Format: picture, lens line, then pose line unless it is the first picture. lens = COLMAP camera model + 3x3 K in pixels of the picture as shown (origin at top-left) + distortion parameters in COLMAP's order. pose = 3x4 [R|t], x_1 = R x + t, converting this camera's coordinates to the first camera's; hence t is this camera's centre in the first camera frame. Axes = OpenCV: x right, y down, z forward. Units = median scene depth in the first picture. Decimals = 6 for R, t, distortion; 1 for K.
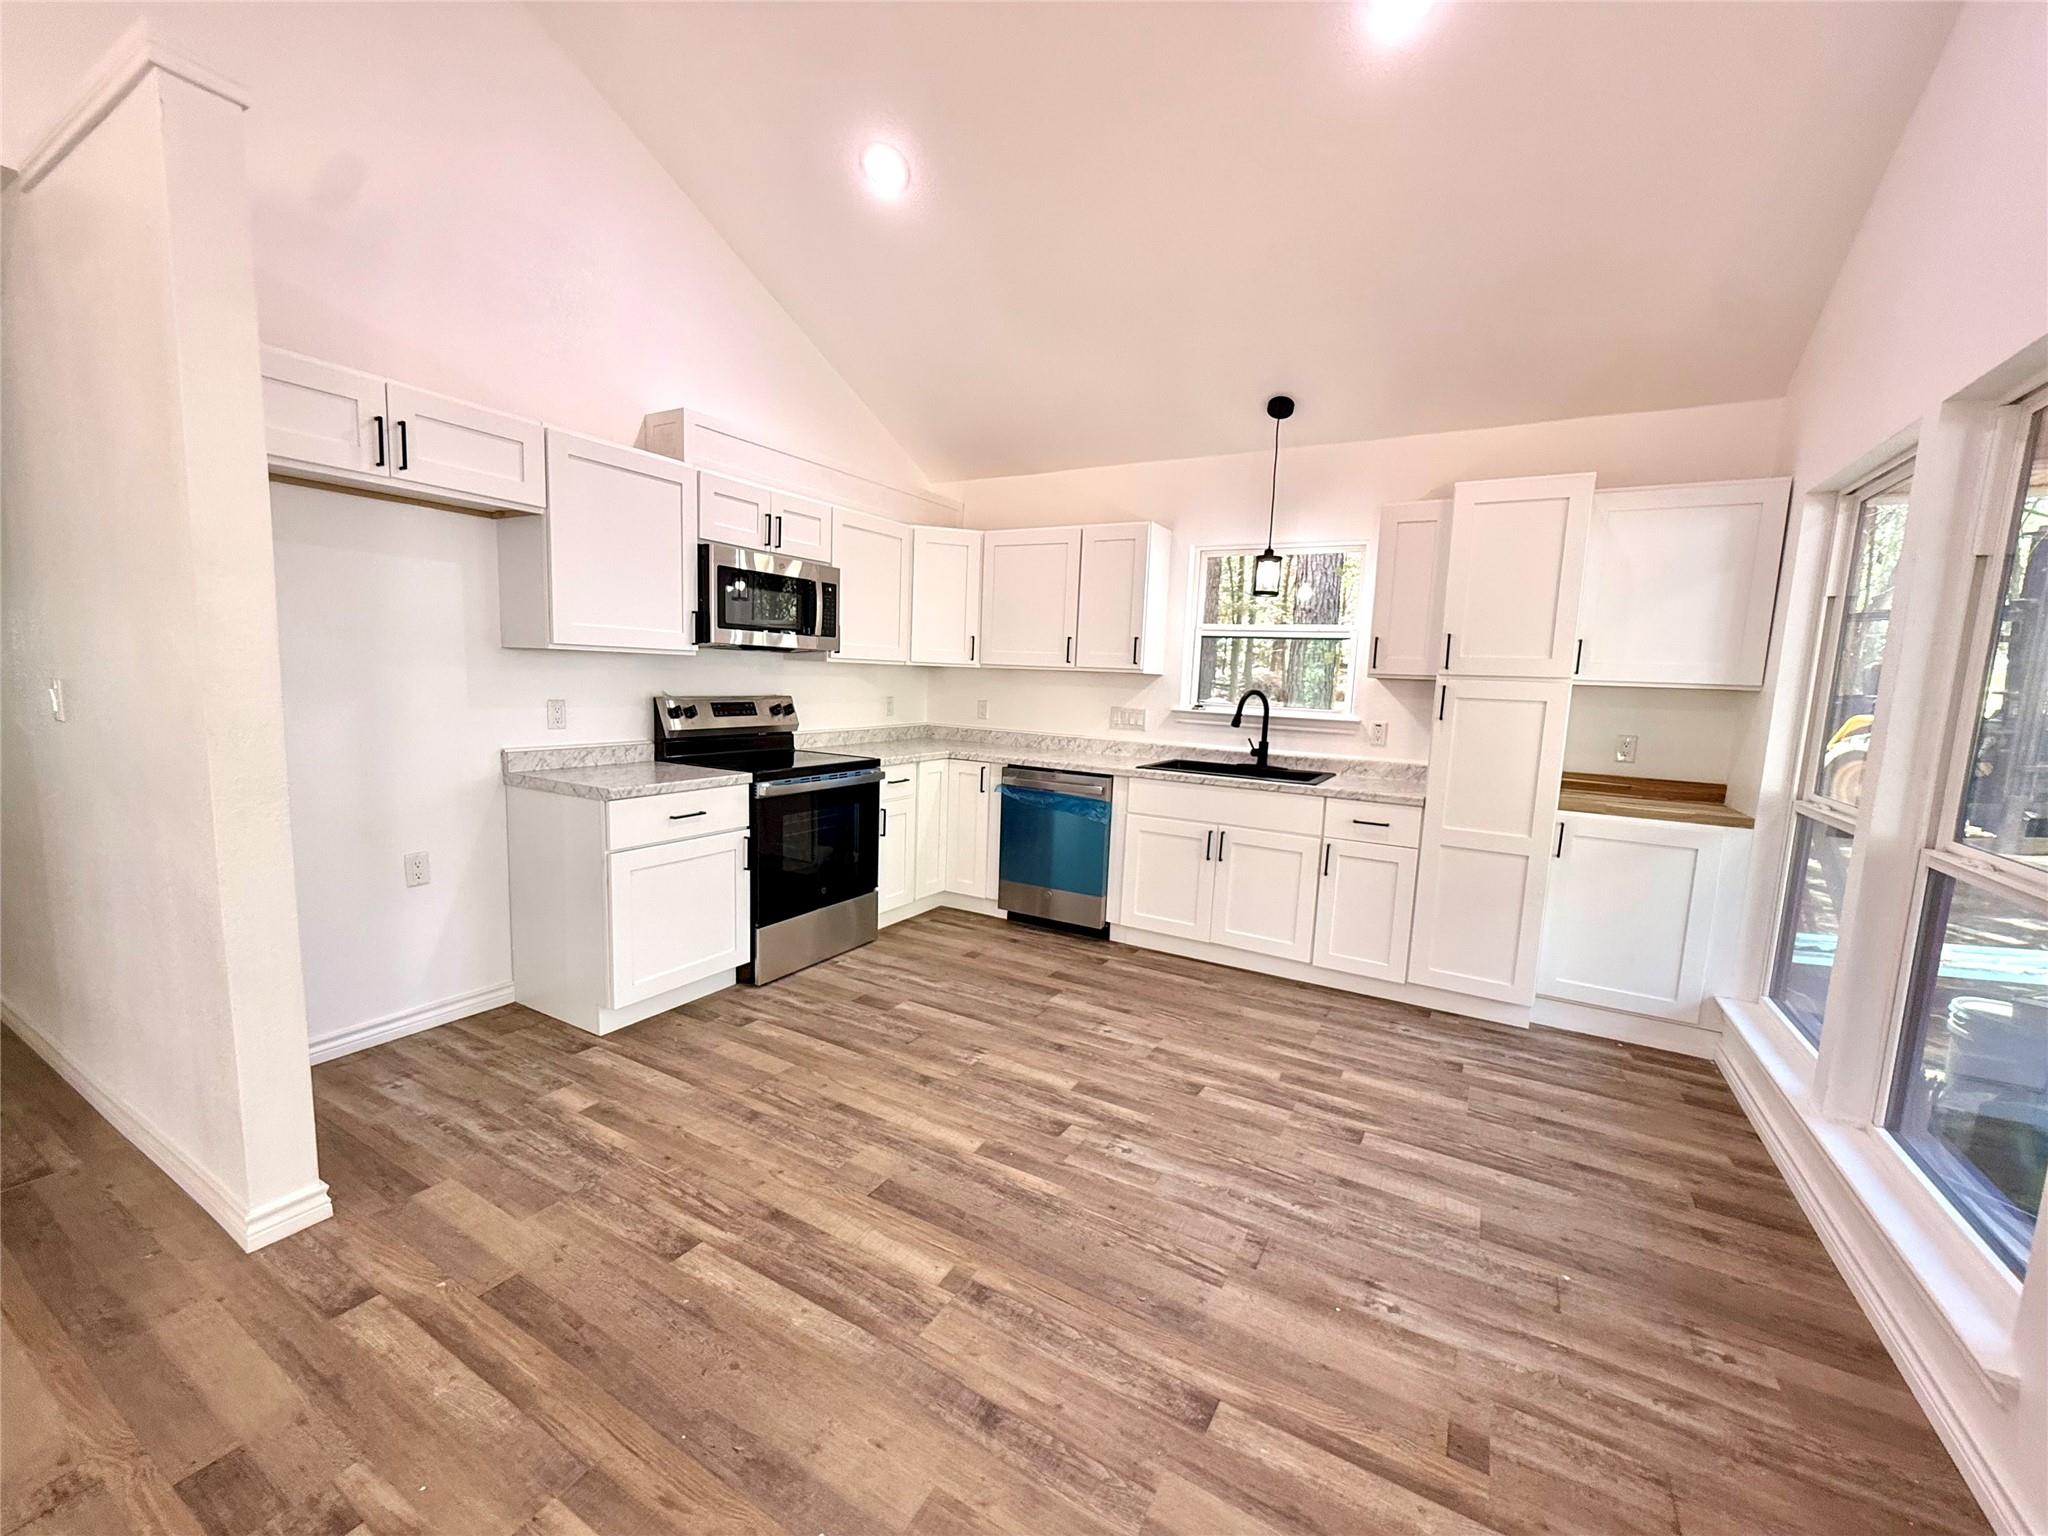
lens RADIAL K [[816.9, 0, 1029.7], [0, 816.9, 772.5], [0, 0, 1]] dist [0.001344, -0.000270]
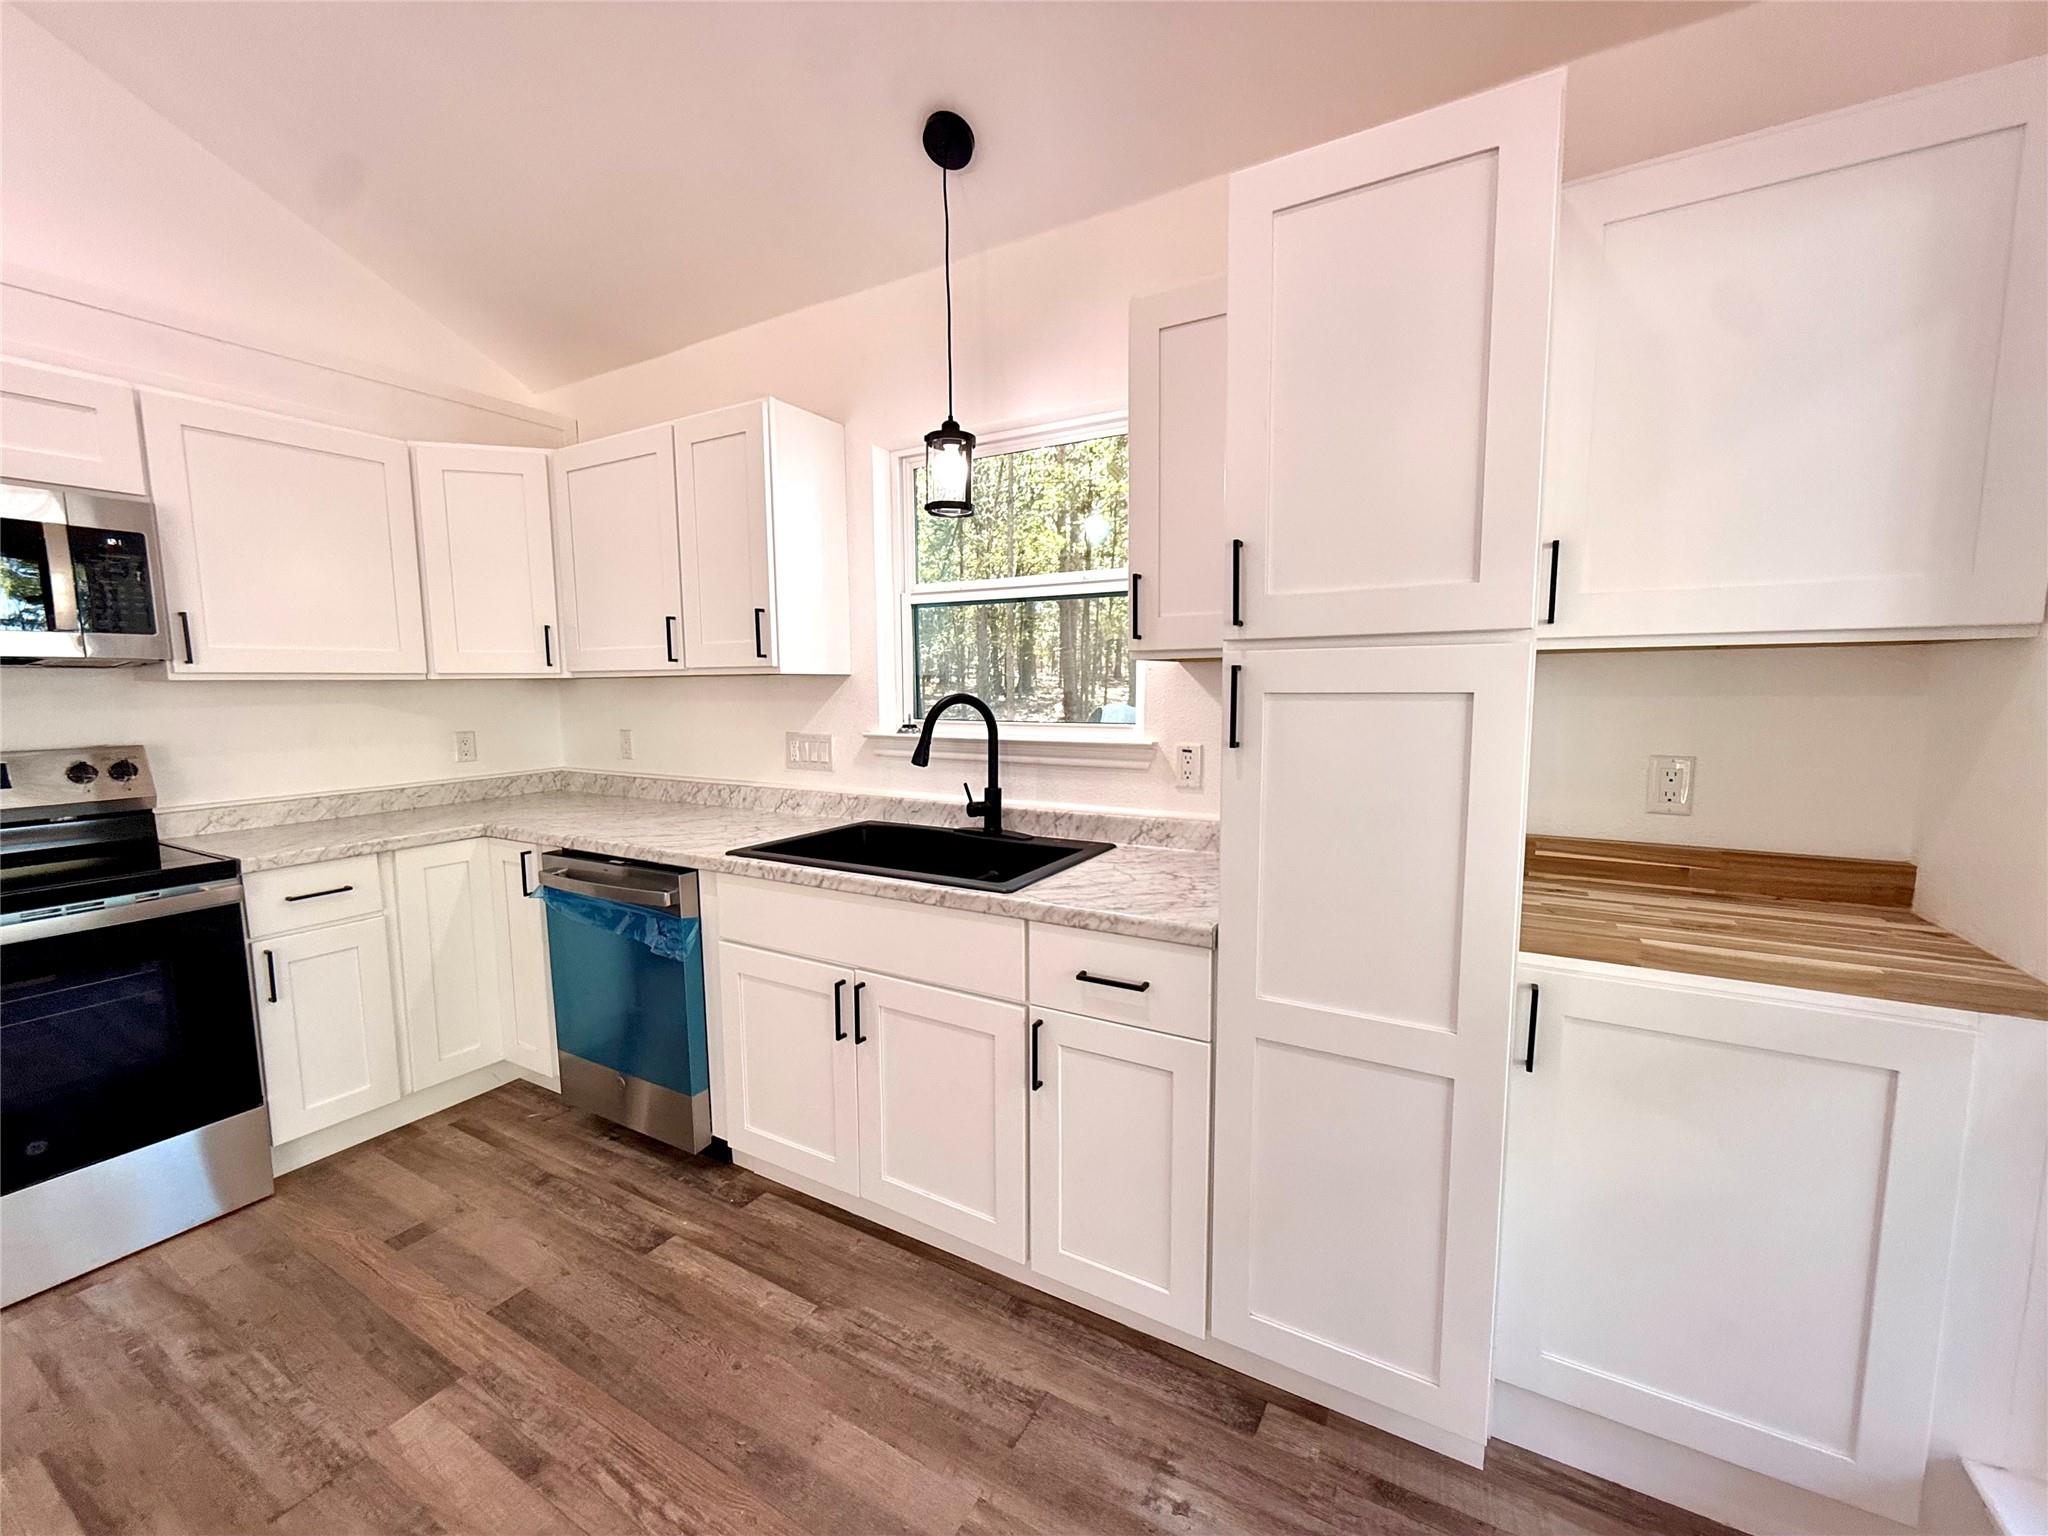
lens RADIAL K [[816.9, 0, 1029.7], [0, 816.9, 772.5], [0, 0, 1]] dist [0.001344, -0.000270]
pose [[0.998849, -0.047760, -0.004341, 0.345601], [0.047708, 0.998796, -0.011438, -0.044716], [0.004882, 0.011217, 0.999925, 0.500680]]
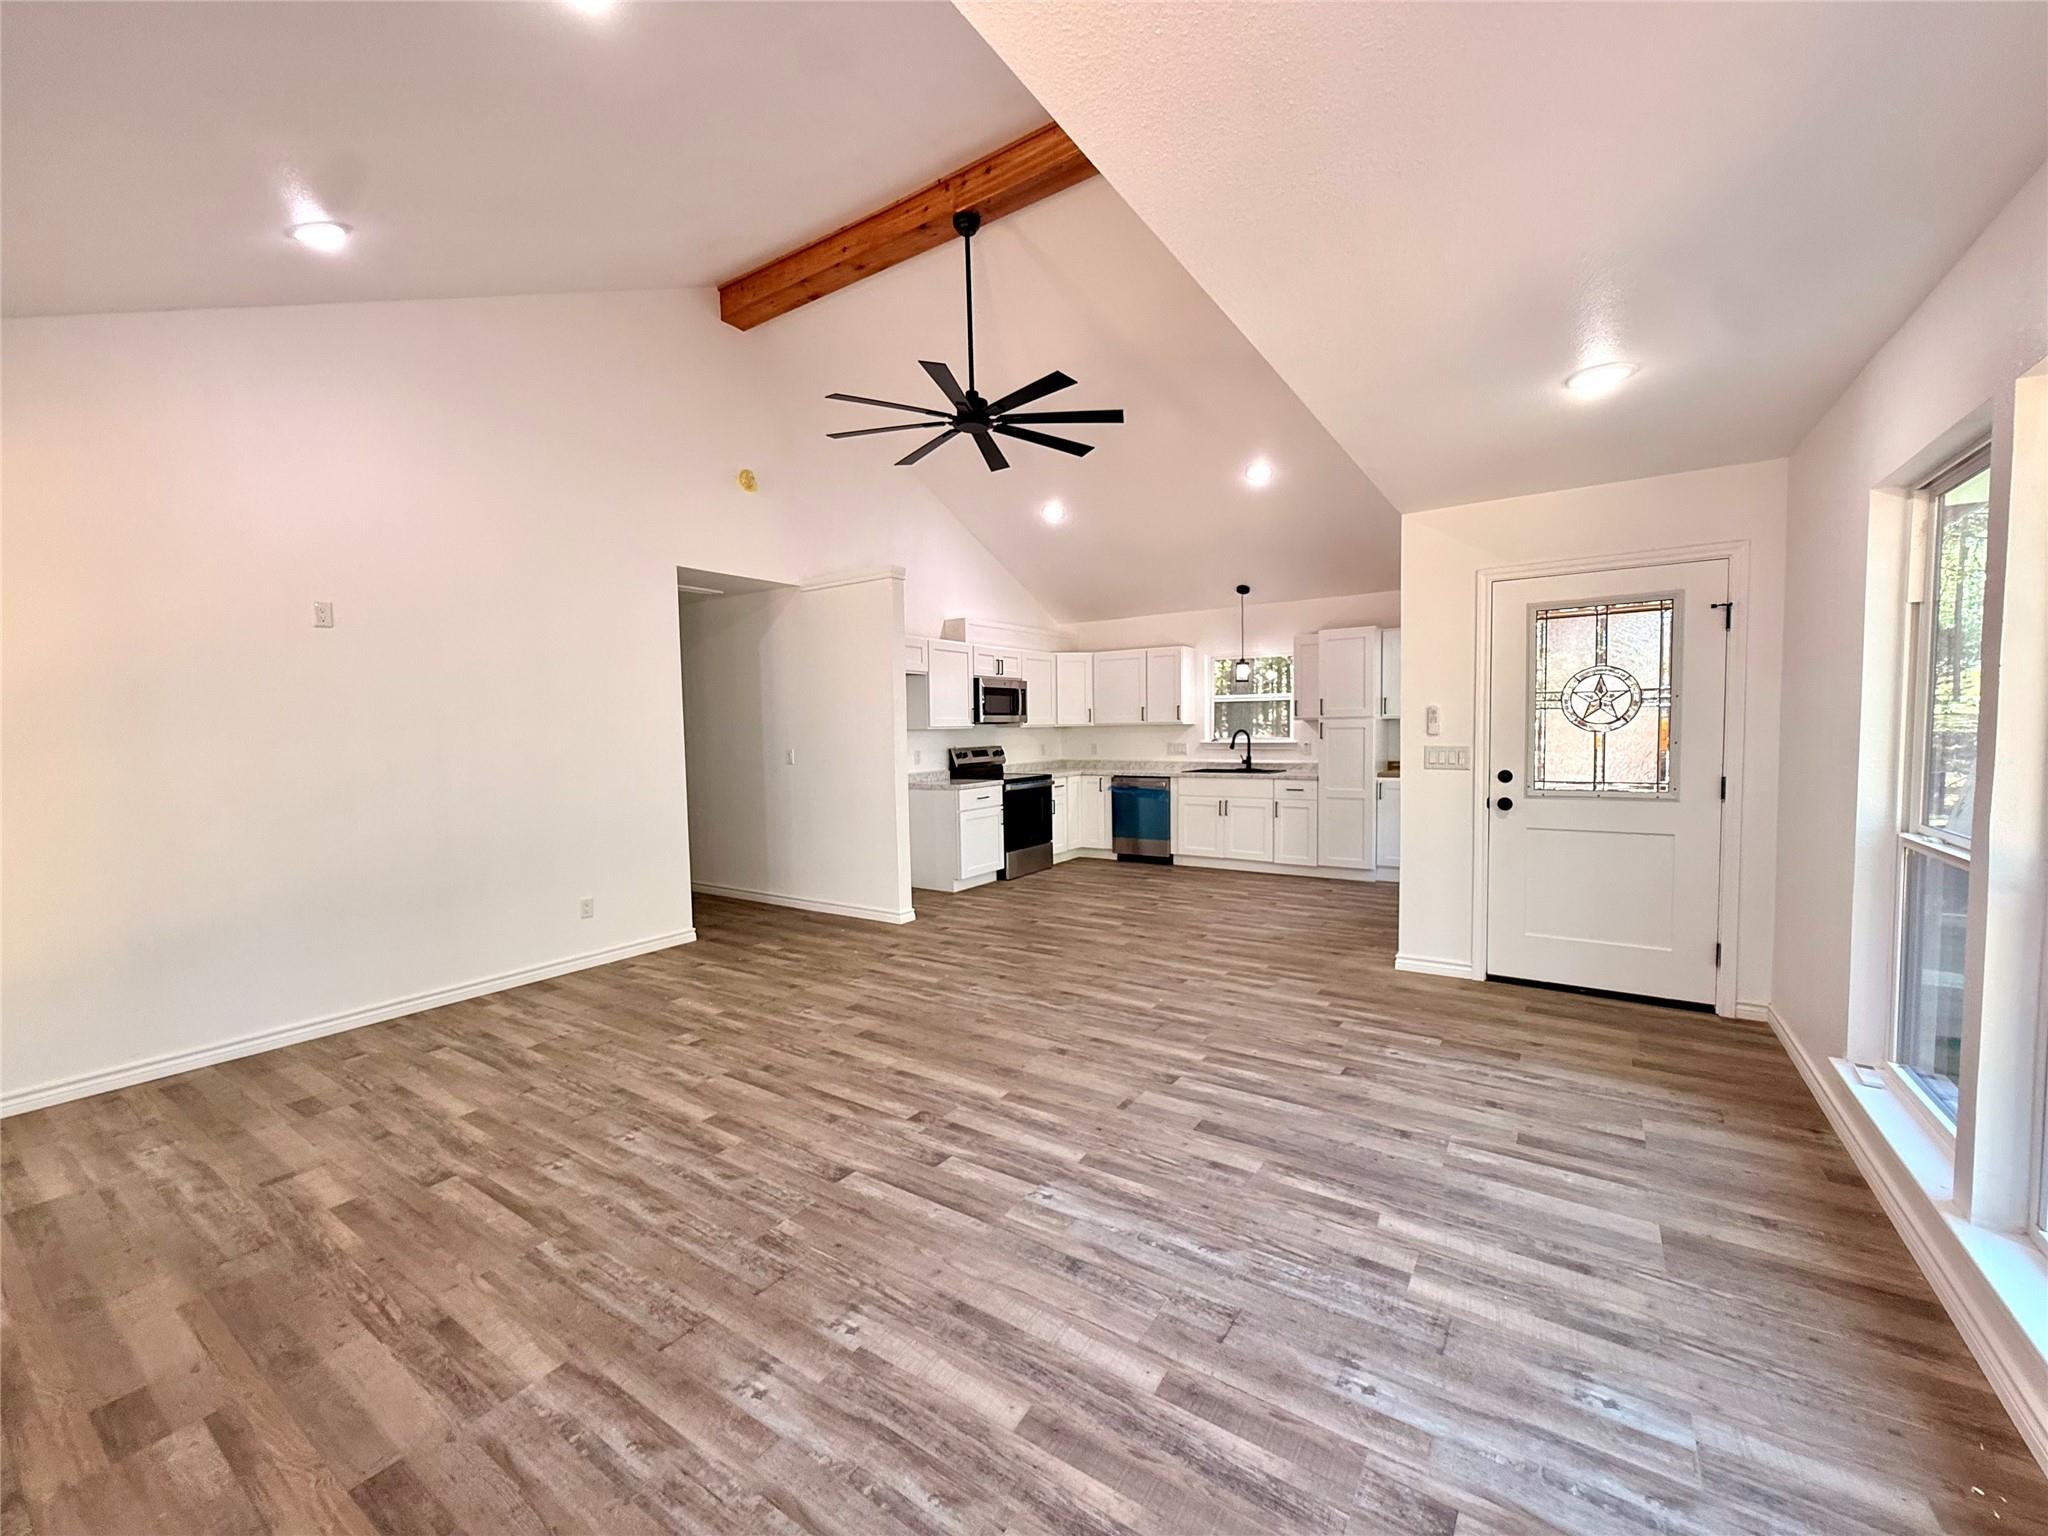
lens RADIAL K [[816.9, 0, 1029.7], [0, 816.9, 772.5], [0, 0, 1]] dist [0.001344, -0.000270]
pose [[0.995836, -0.051408, -0.075287, -0.089946], [0.046495, 0.996762, -0.065609, 0.111991], [0.078416, 0.061835, 0.995001, -1.035015]]
